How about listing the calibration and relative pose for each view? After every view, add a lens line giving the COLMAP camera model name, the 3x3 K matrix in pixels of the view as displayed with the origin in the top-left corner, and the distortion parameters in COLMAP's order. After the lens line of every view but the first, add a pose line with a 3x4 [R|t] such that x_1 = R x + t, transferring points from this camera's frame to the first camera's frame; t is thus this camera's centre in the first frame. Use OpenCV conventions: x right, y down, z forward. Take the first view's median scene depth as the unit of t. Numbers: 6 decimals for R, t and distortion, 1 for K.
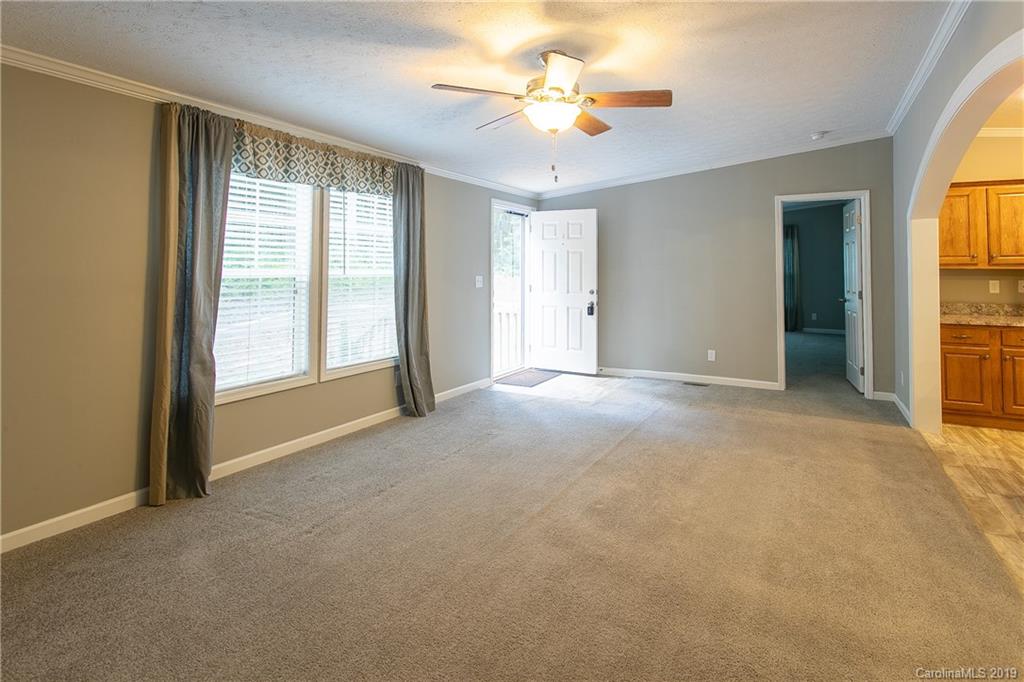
lens RADIAL K [[535.2, 0, 513.6], [0, 535.2, 267.2], [0, 0, 1]] dist [0.000366, 0.000327]
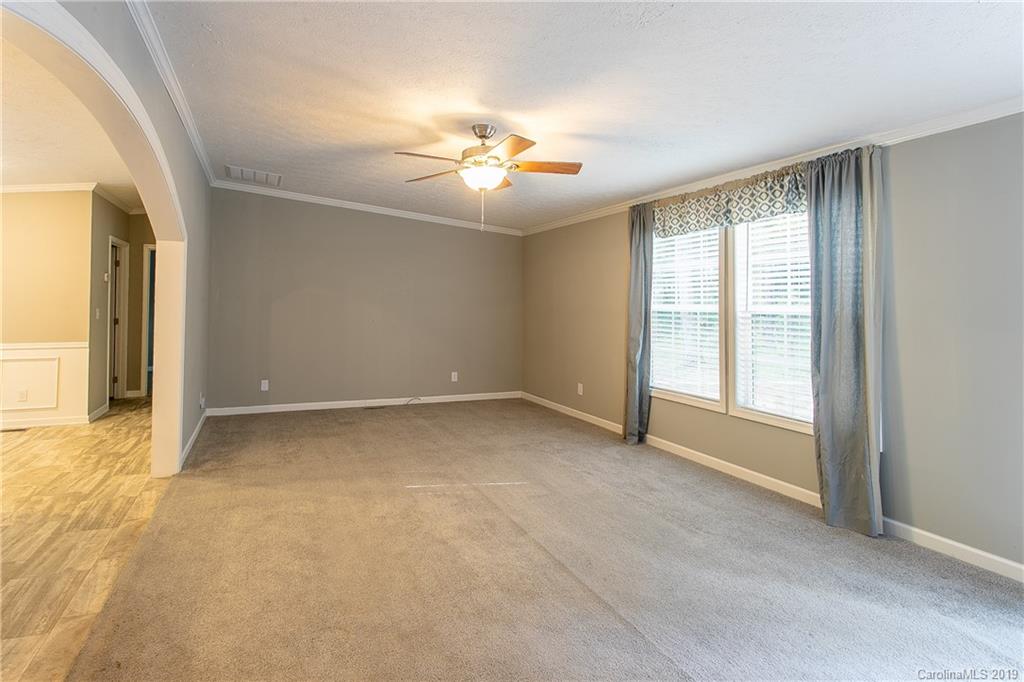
lens RADIAL K [[510.9, 0, 518.9], [0, 510.9, 315.8], [0, 0, 1]] dist [0.000174, 0.000784]
pose [[-0.557924, 0.012412, -0.829799, 0.692443], [-0.005148, 0.999817, 0.018417, 0.007935], [0.829876, 0.014546, -0.557758, 1.228023]]
